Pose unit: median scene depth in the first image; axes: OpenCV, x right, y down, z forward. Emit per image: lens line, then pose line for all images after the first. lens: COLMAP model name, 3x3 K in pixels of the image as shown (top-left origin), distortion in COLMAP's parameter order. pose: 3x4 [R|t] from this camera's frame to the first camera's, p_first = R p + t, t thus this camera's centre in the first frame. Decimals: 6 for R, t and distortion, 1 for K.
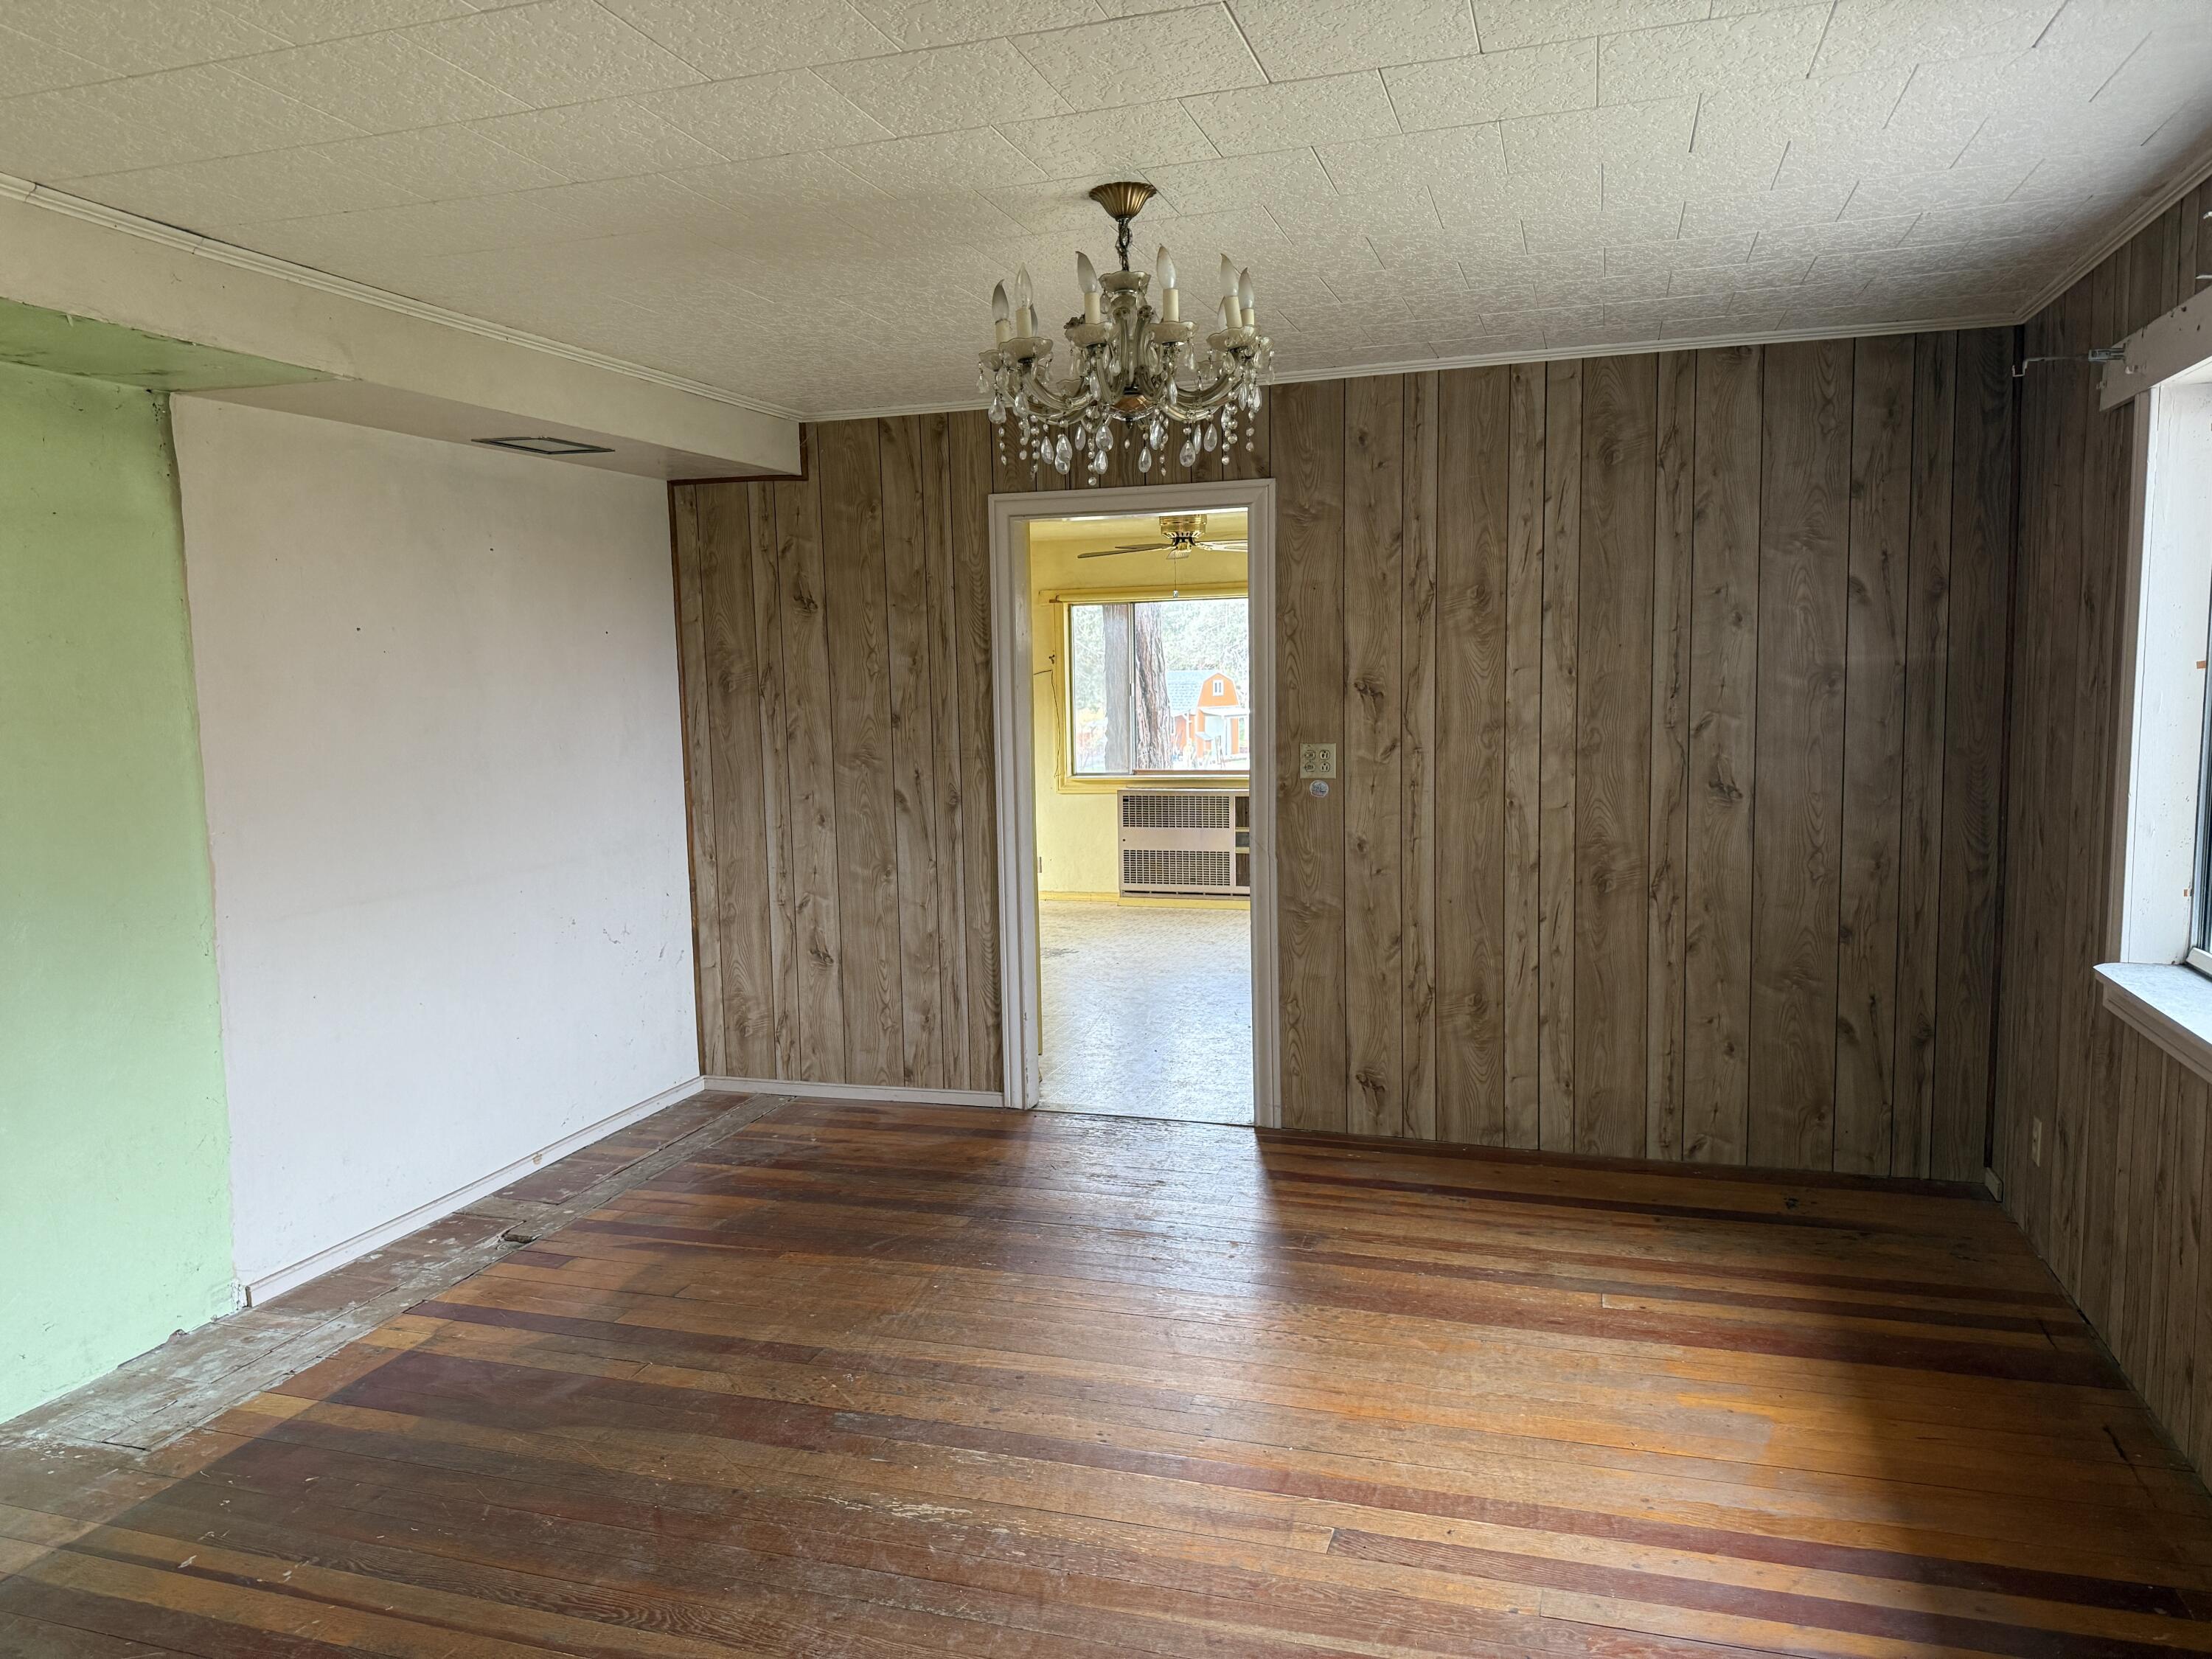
lens RADIAL K [[1540.6, 0, 1113.3], [0, 1540.6, 838.6], [0, 0, 1]] dist [0.034473, -0.033079]
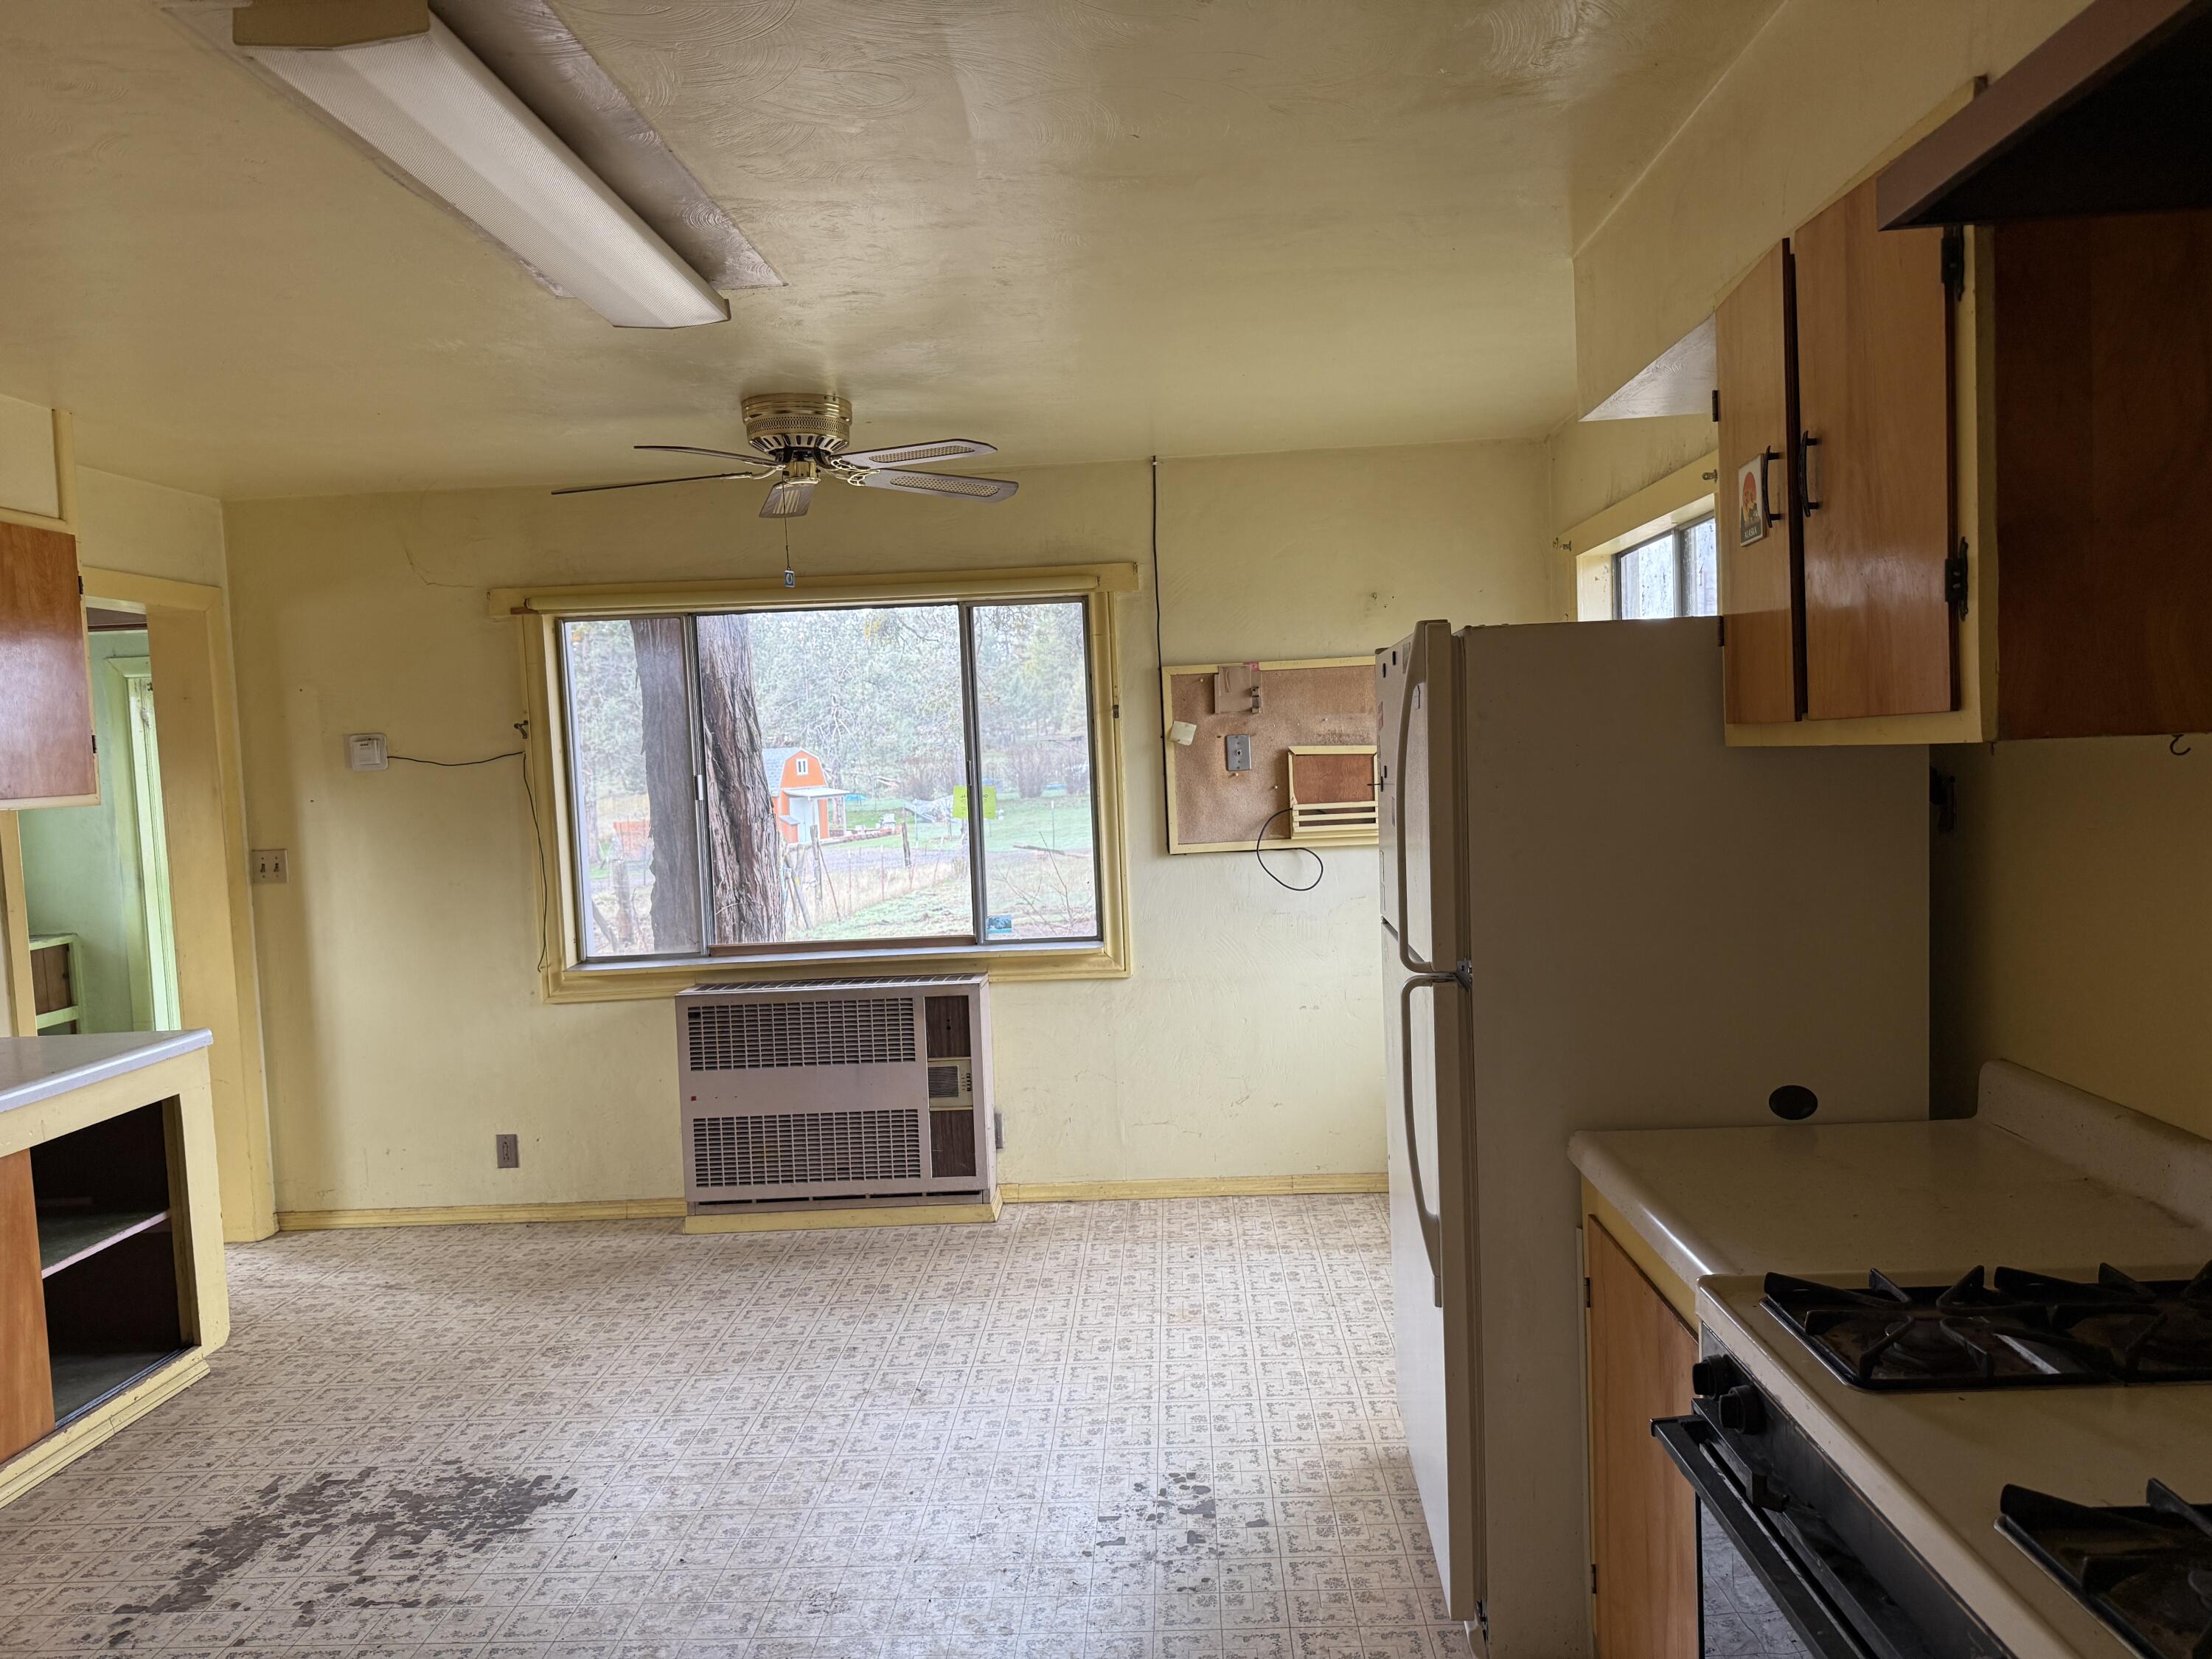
lens RADIAL K [[1540.6, 0, 1123.6], [0, 1540.6, 819.5], [0, 0, 1]] dist [0.034473, -0.033079]
pose [[0.961906, -0.040633, 0.270345, 0.009036], [0.057016, 0.996964, -0.053021, -0.051921], [-0.267370, 0.066415, 0.961302, 0.485735]]
